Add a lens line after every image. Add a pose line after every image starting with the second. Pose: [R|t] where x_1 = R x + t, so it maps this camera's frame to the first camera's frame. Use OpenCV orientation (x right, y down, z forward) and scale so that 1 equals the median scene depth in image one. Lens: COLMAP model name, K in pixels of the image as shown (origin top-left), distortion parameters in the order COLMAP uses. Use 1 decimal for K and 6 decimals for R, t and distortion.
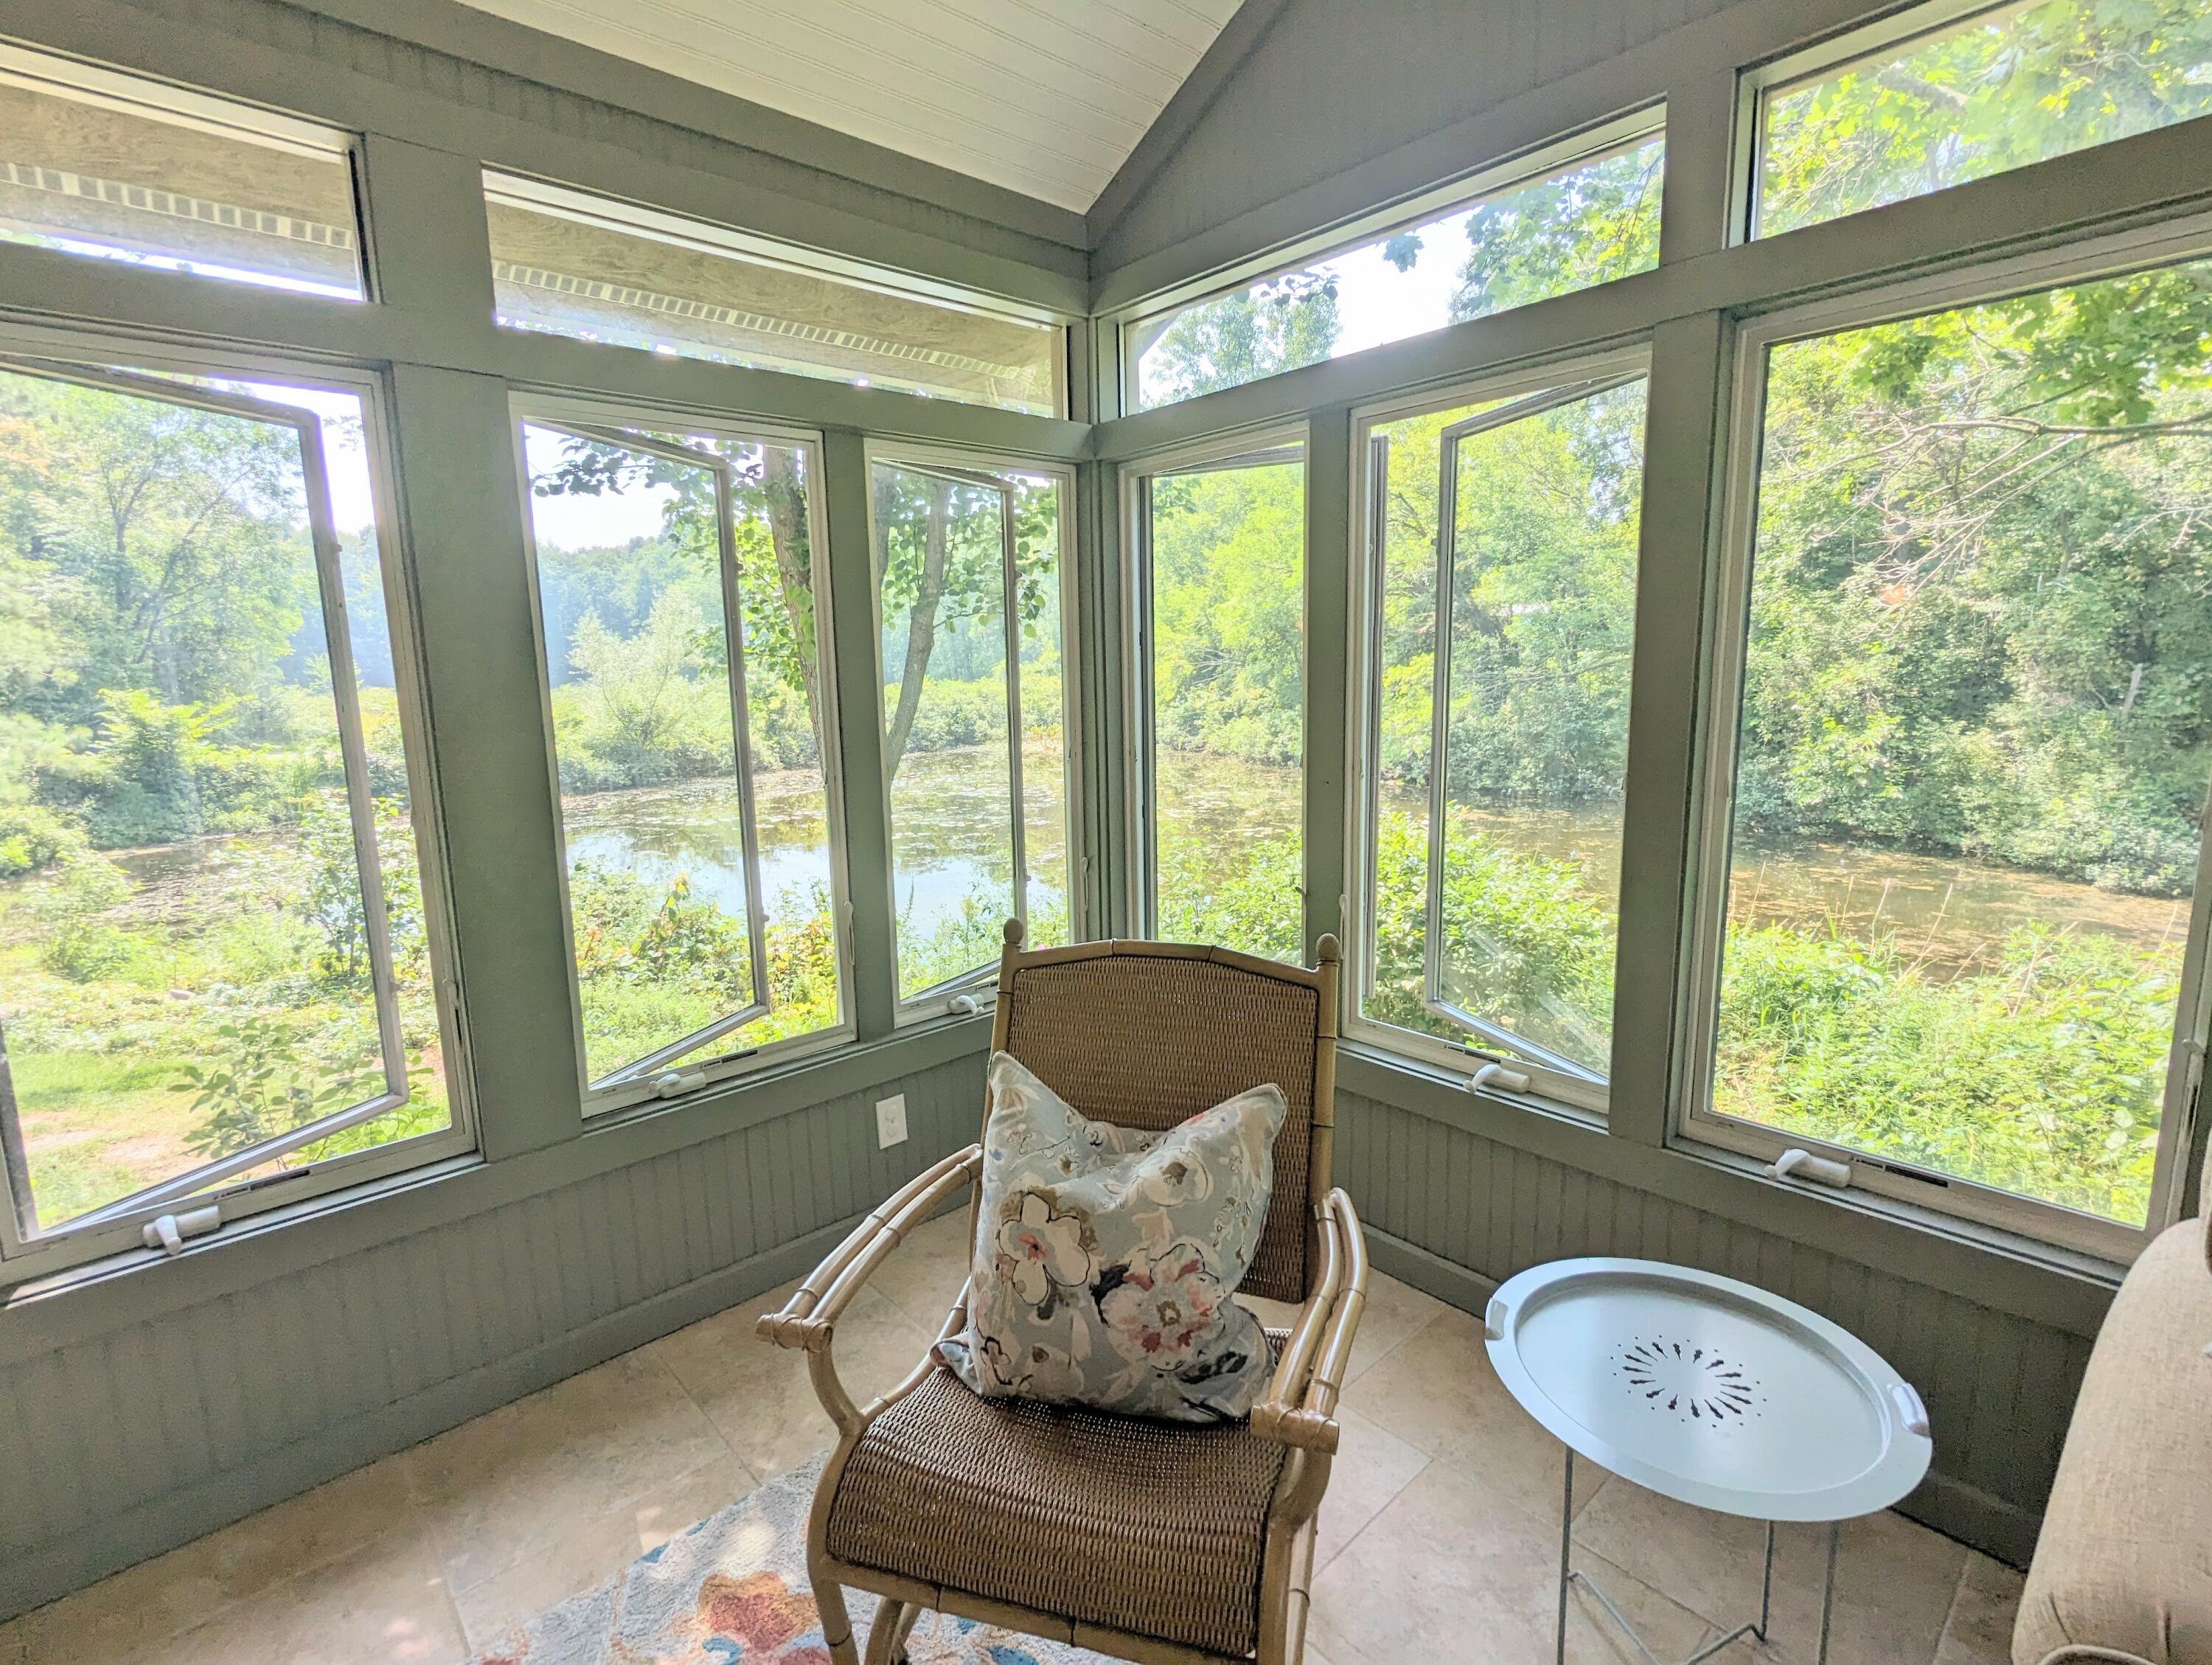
lens RADIAL K [[1039.6, 0, 1112.2], [0, 1039.6, 826.8], [0, 0, 1]] dist [-0.001941, 0.000998]
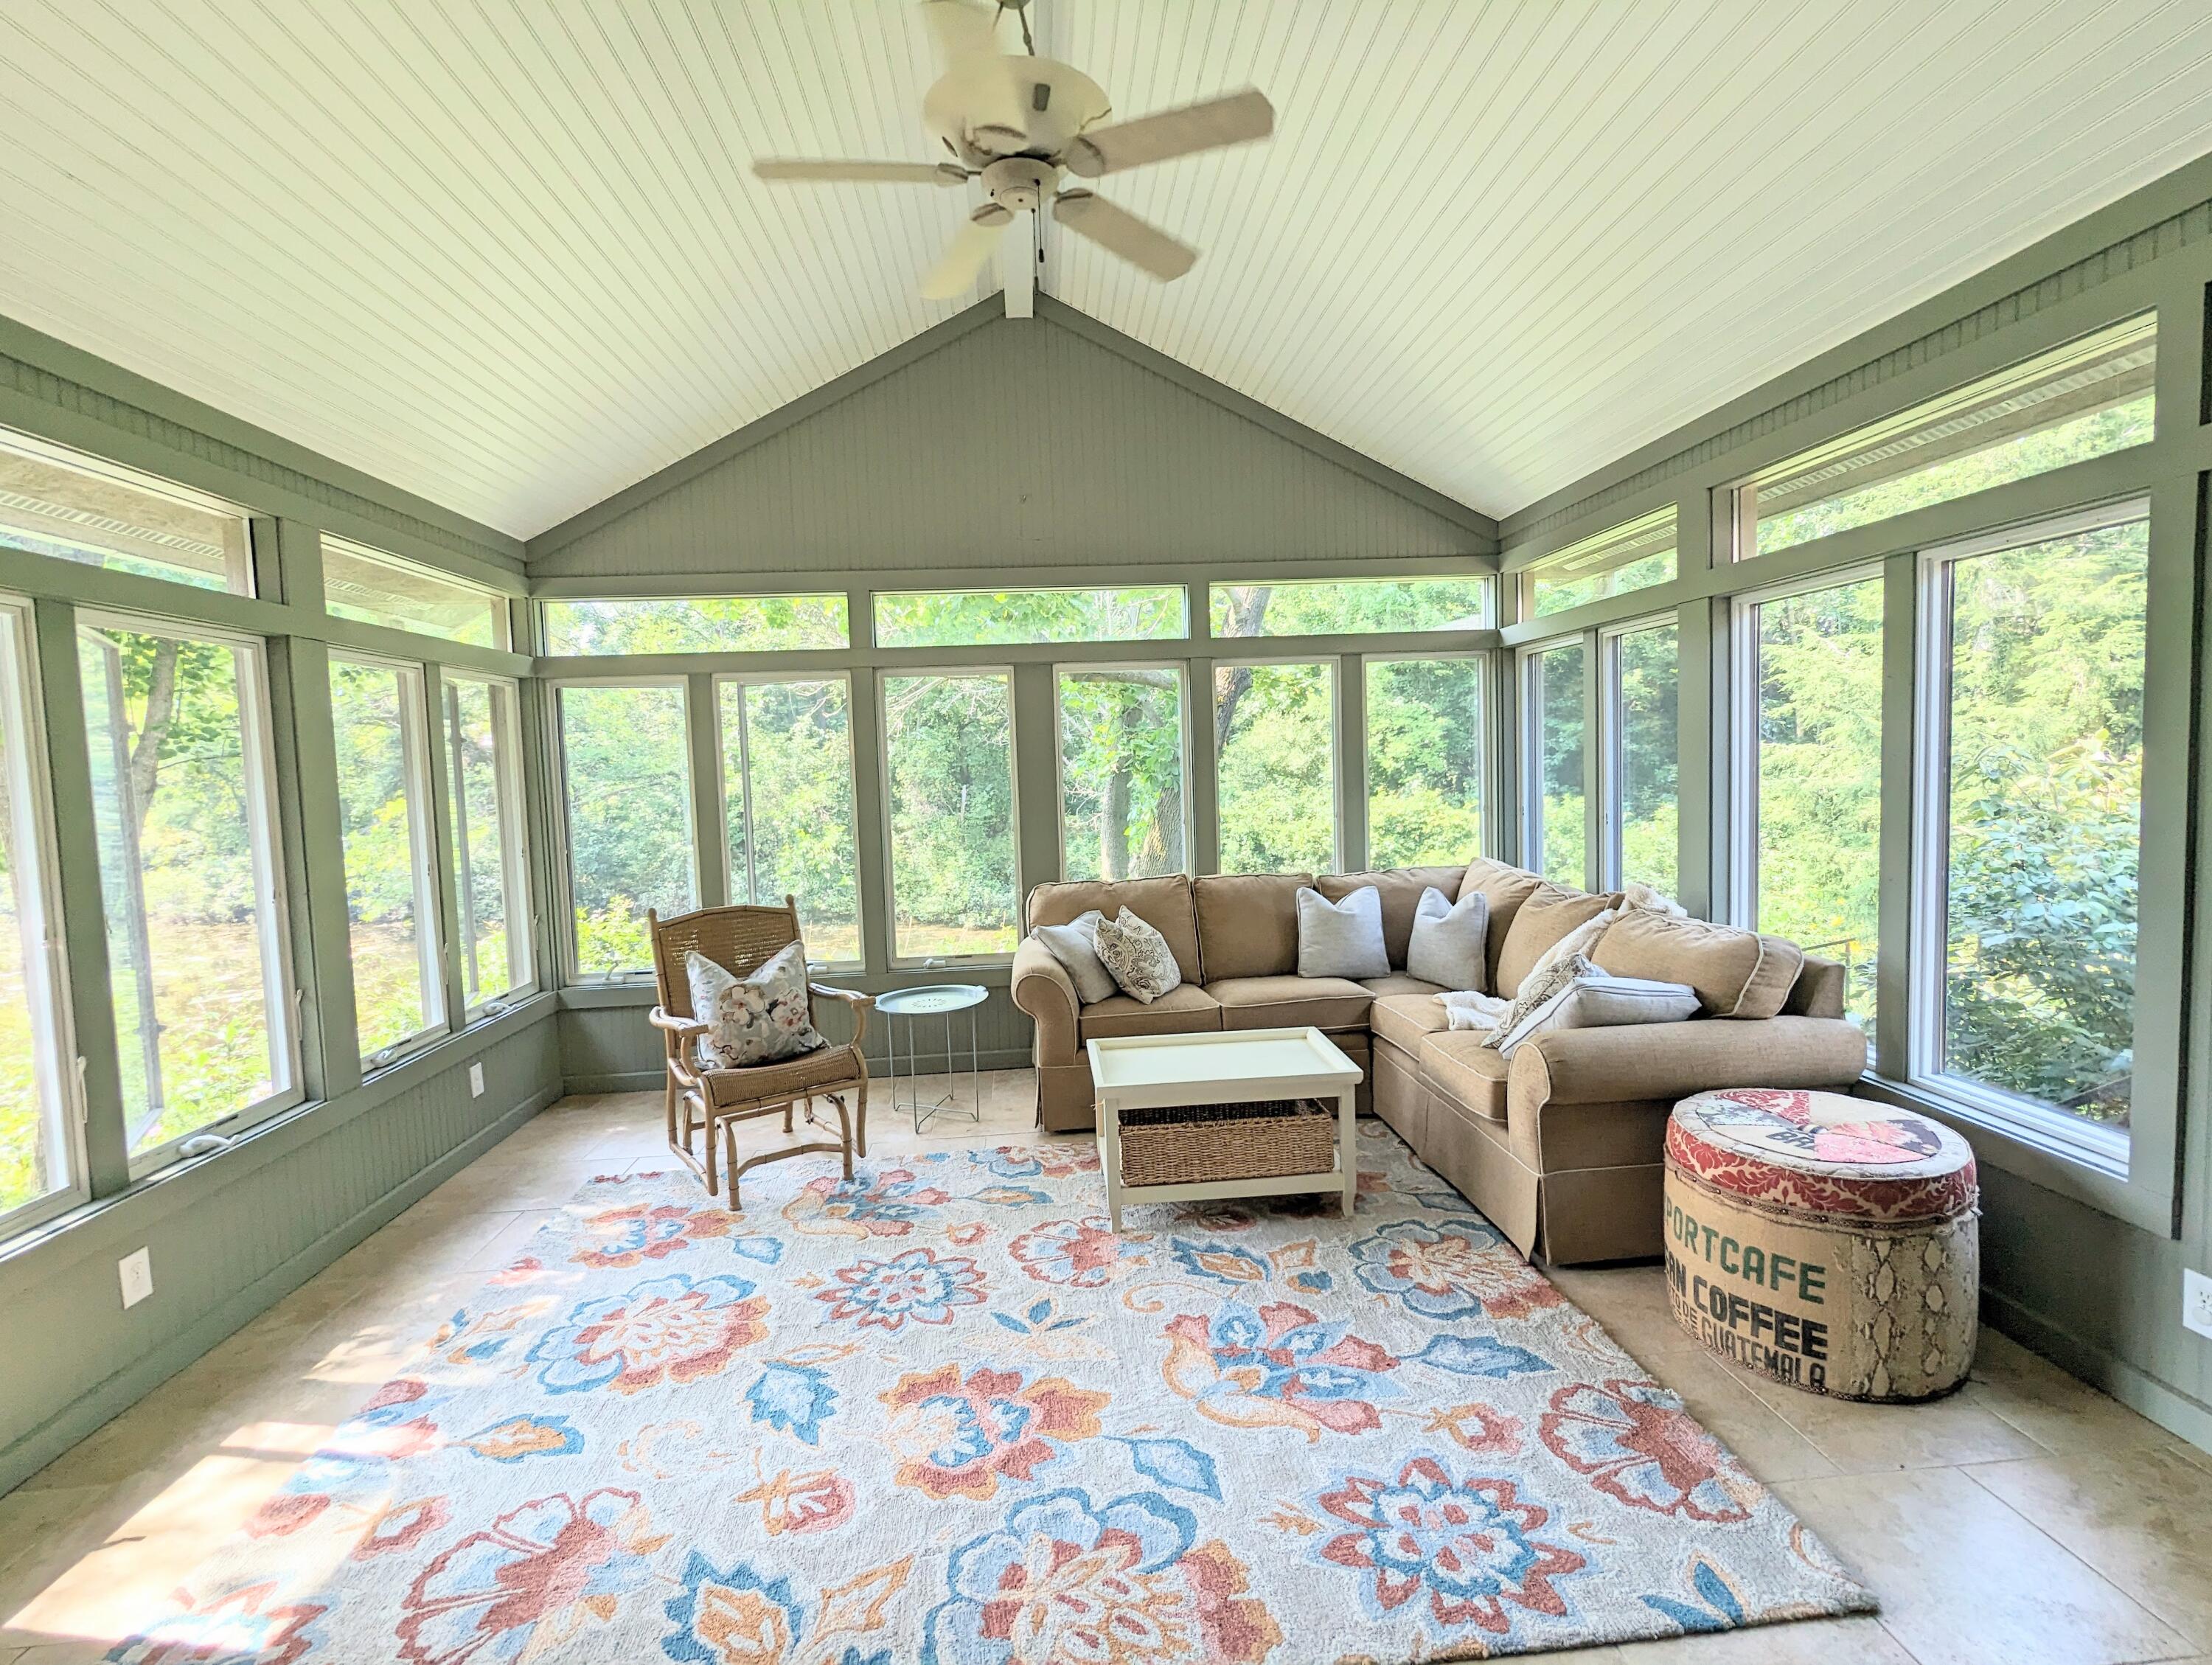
lens RADIAL K [[1039.6, 0, 1109.8], [0, 1039.6, 829.9], [0, 0, 1]] dist [-0.001941, 0.000998]
pose [[0.606851, -0.049318, 0.793284, -0.129091], [0.143769, 0.988420, -0.048532, 0.017847], [-0.781705, 0.143502, 0.606914, -0.116805]]
